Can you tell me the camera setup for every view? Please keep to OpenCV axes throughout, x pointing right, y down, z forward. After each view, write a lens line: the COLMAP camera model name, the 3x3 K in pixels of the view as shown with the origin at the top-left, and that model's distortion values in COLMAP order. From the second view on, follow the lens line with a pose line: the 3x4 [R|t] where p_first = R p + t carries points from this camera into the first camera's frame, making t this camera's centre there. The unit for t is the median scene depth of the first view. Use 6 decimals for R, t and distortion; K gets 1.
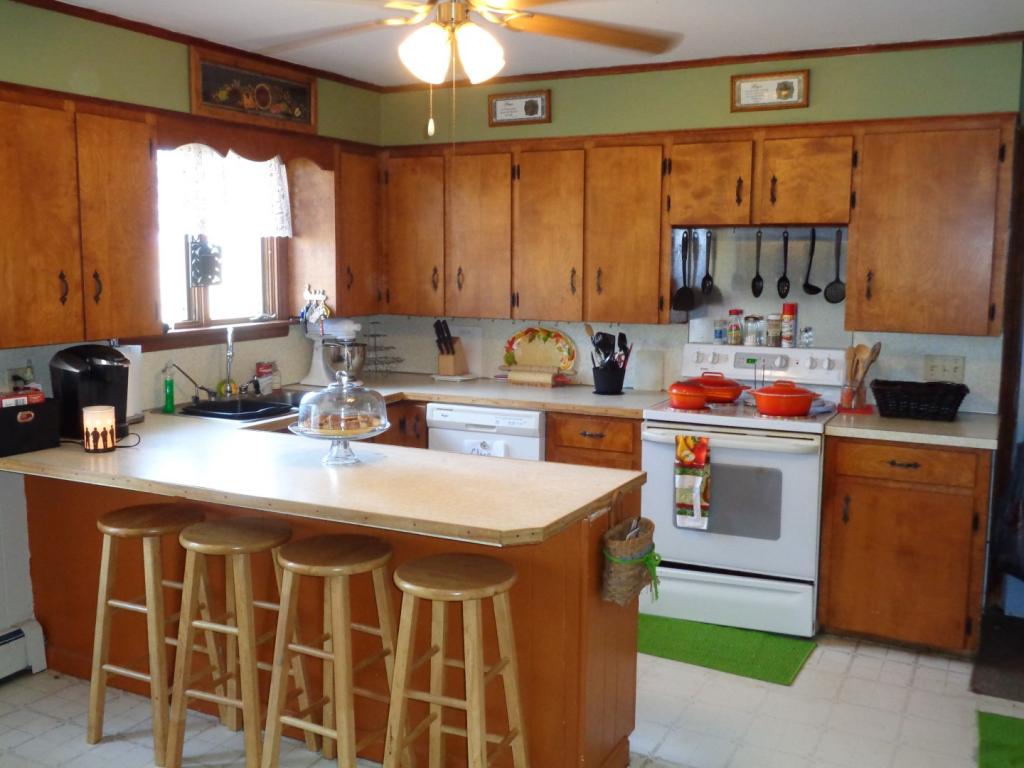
lens RADIAL K [[982.7, 0, 512.0], [0, 982.7, 384.0], [0, 0, 1]] dist [-0.009132, -0.016148]
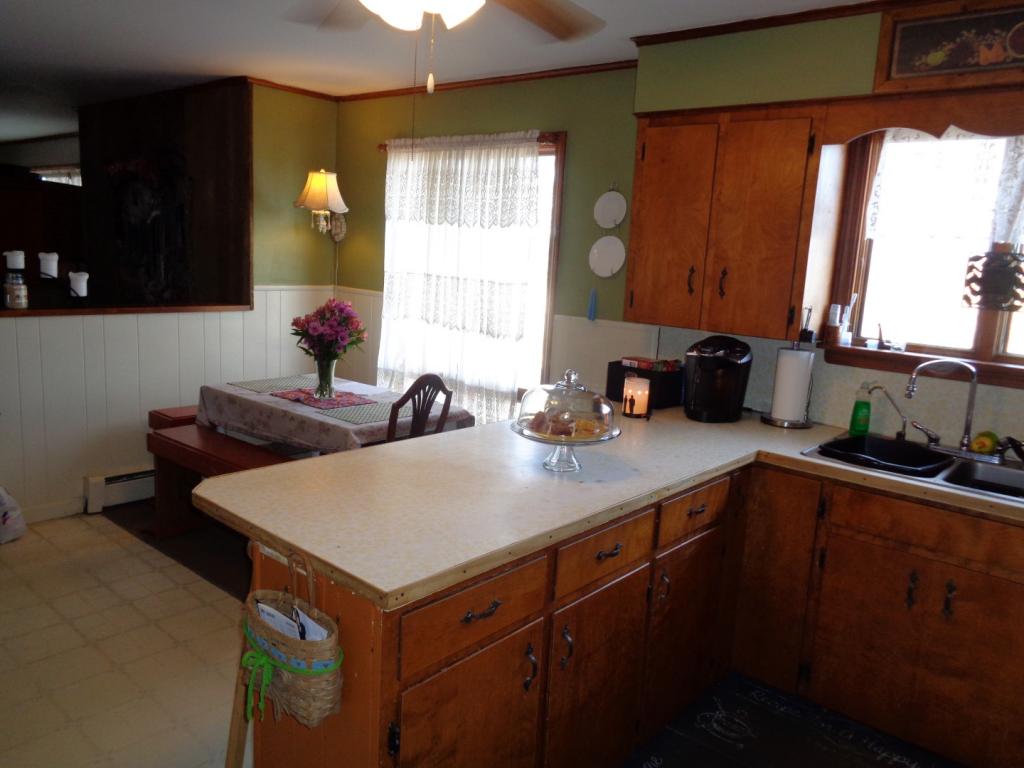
lens RADIAL K [[763.4, 0, 512.0], [0, 763.4, 384.0], [0, 0, 1]] dist [-0.004527, -0.003902]
pose [[-0.235736, 0.147722, -0.960524, 0.466074], [-0.185894, 0.963275, 0.193767, -0.113379], [0.953872, 0.224233, -0.199618, 0.983718]]
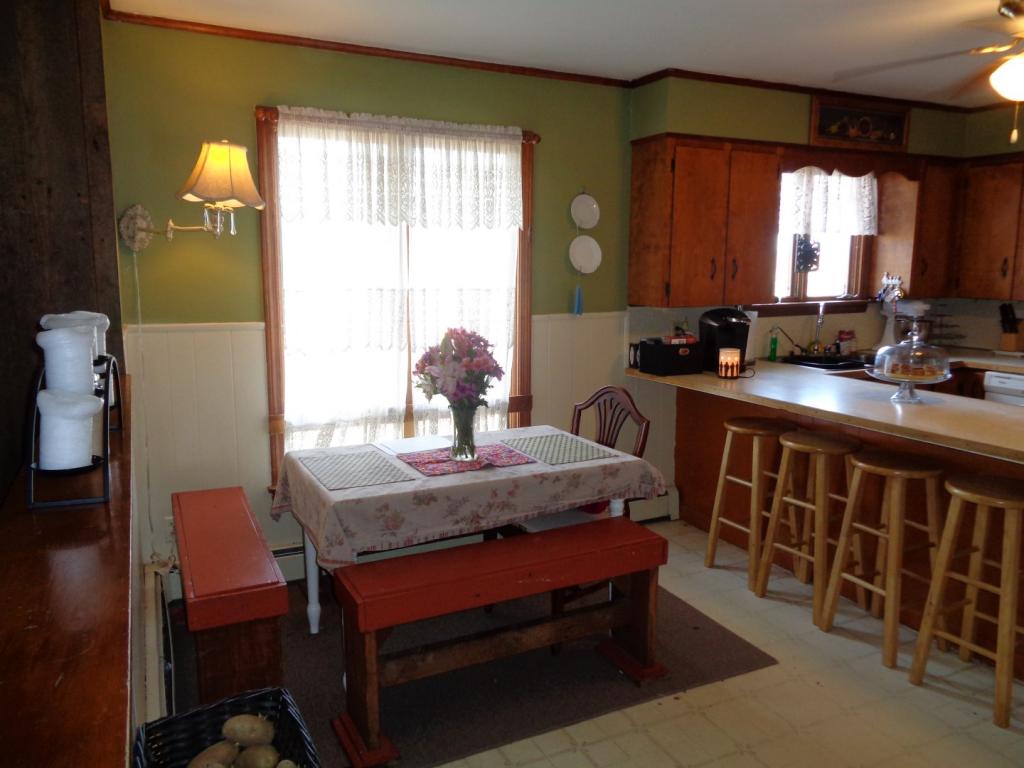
lens RADIAL K [[772.9, 0, 512.0], [0, 772.9, 384.0], [0, 0, 1]] dist [0.004696, 0.005124]
pose [[0.802591, 0.087256, -0.590113, 0.011816], [-0.073441, 0.996172, 0.047414, 0.043981], [0.591991, 0.005285, 0.805927, -0.141156]]
